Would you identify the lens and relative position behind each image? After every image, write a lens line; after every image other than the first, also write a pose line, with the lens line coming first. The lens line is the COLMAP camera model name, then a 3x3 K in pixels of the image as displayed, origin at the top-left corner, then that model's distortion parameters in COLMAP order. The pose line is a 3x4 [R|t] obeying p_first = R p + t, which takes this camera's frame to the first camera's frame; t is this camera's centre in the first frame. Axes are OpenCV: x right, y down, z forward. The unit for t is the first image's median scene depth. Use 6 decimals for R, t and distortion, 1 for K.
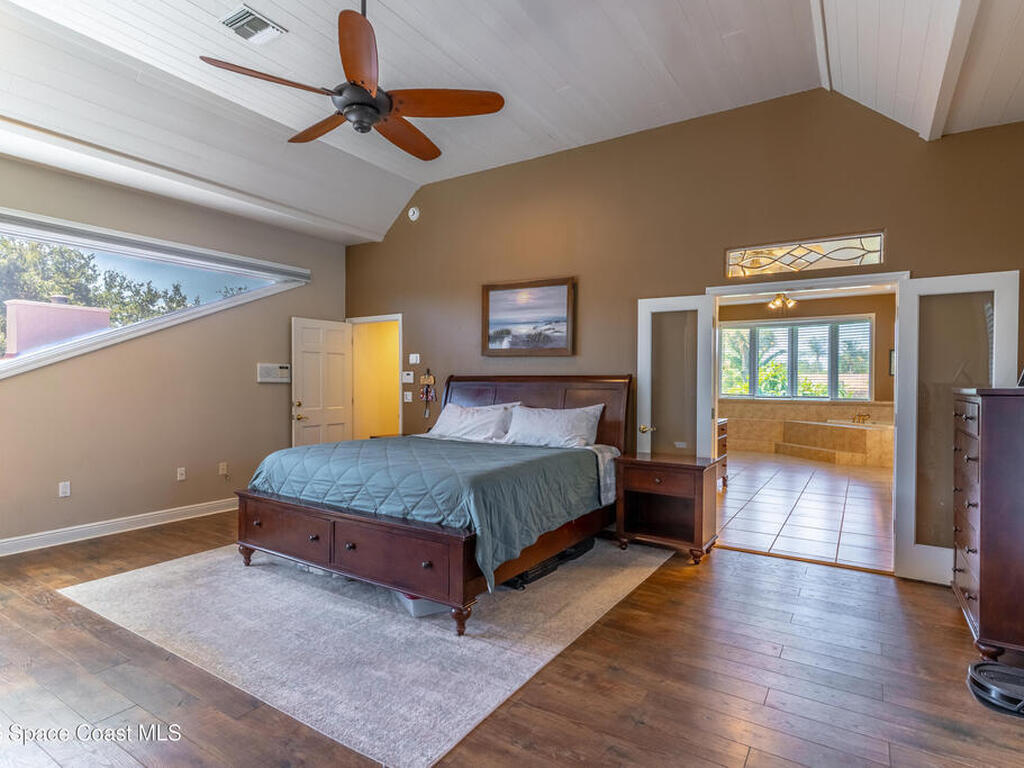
lens RADIAL K [[553.5, 0, 508.8], [0, 553.5, 385.7], [0, 0, 1]] dist [0.003258, 0.000285]
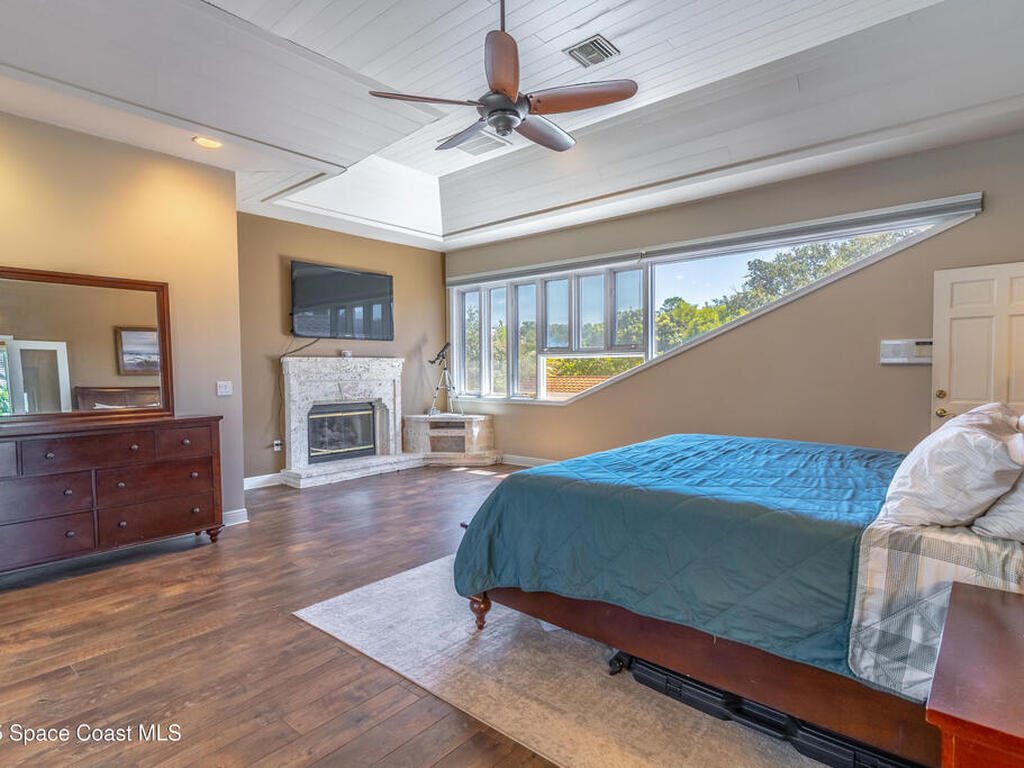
lens RADIAL K [[553.5, 0, 507.3], [0, 553.5, 389.3], [0, 0, 1]] dist [0.003258, 0.000285]
pose [[-0.141625, 0.035690, -0.989277, 0.648989], [0.002416, 0.999359, 0.035708, 0.001731], [0.989917, 0.002667, -0.141620, 0.911534]]
